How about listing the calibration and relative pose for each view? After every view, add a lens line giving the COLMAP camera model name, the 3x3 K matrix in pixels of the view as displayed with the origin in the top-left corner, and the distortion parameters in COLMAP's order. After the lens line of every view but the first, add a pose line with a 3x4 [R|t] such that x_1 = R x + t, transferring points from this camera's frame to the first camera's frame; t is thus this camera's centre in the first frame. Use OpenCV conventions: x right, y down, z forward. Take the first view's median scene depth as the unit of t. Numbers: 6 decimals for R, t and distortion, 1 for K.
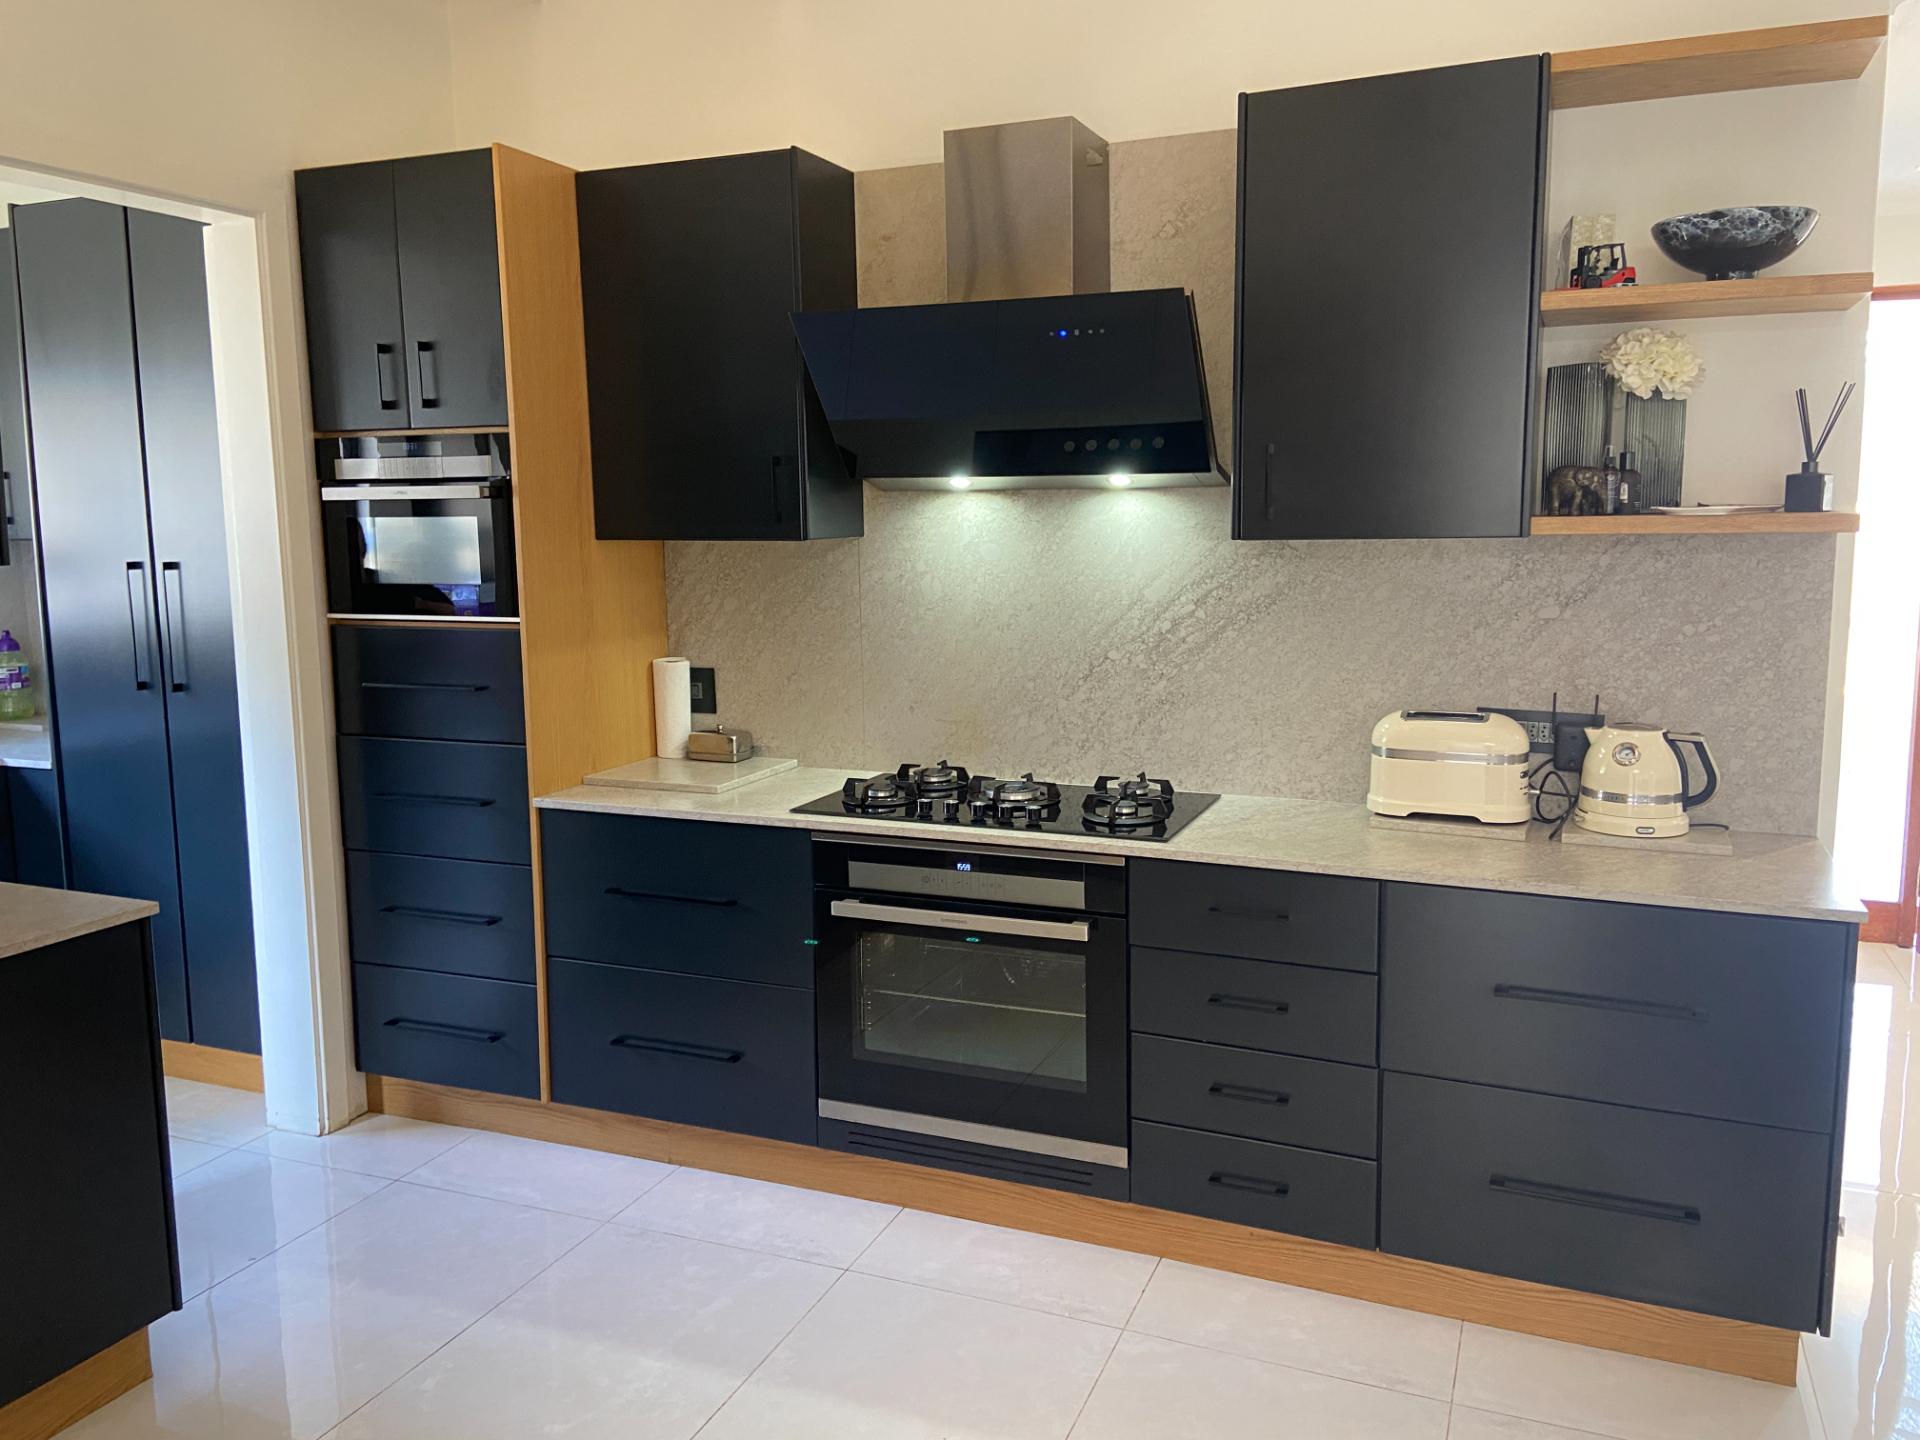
lens RADIAL K [[1442.8, 0, 976.7], [0, 1442.8, 713.3], [0, 0, 1]] dist [0.110437, -0.116686]
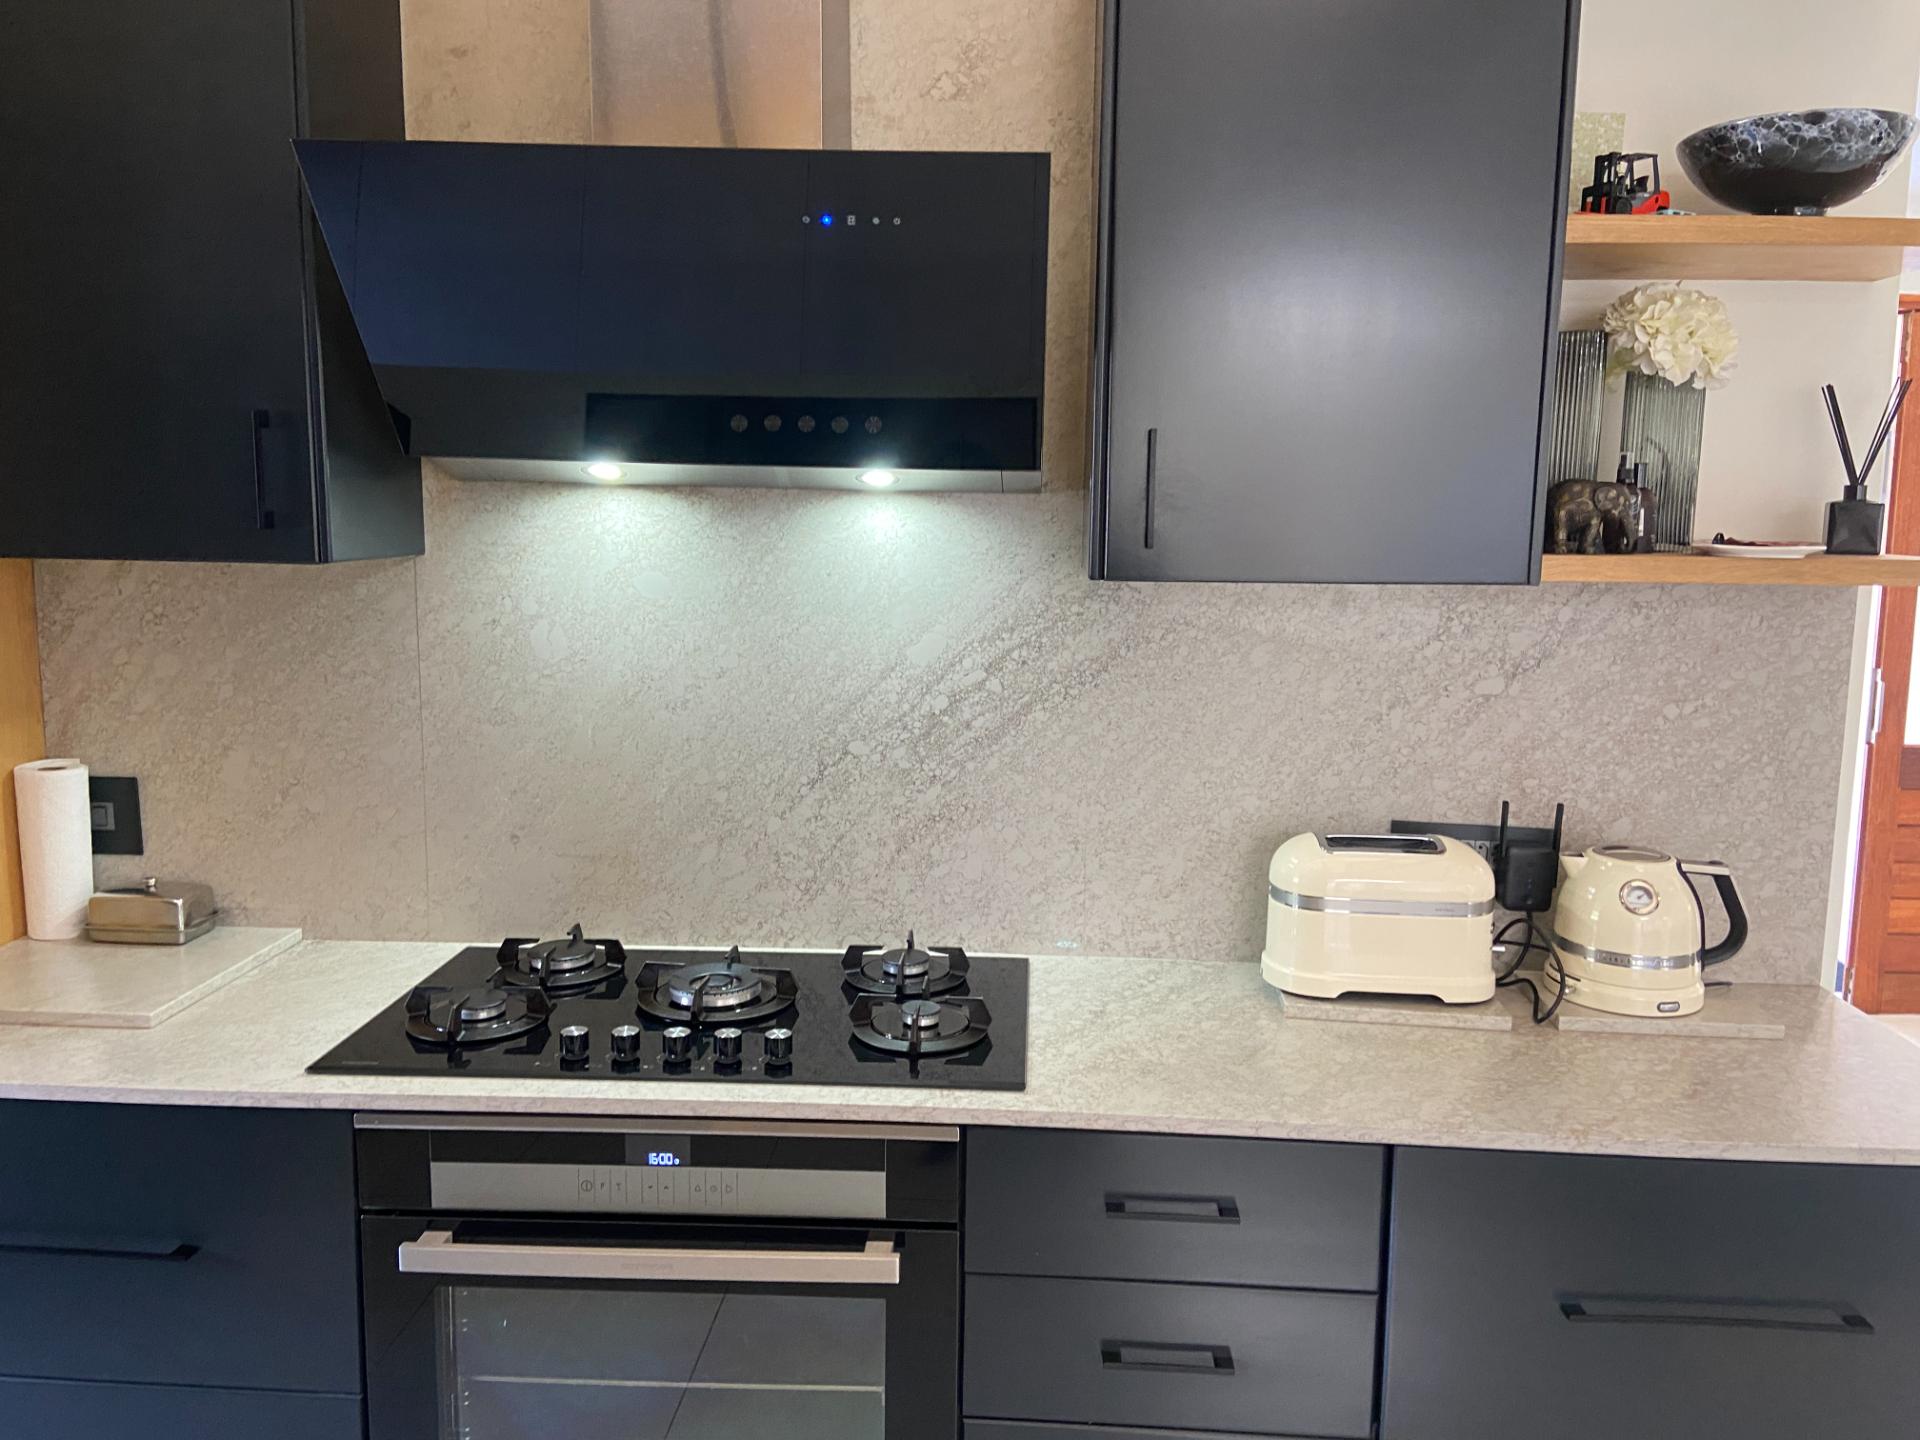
lens RADIAL K [[1442.8, 0, 972.2], [0, 1442.8, 699.0], [0, 0, 1]] dist [0.110437, -0.116686]
pose [[0.942720, -0.019487, 0.333015, -0.075949], [0.021637, 0.999762, -0.002749, -0.063582], [-0.332882, 0.009797, 0.942918, 0.402941]]
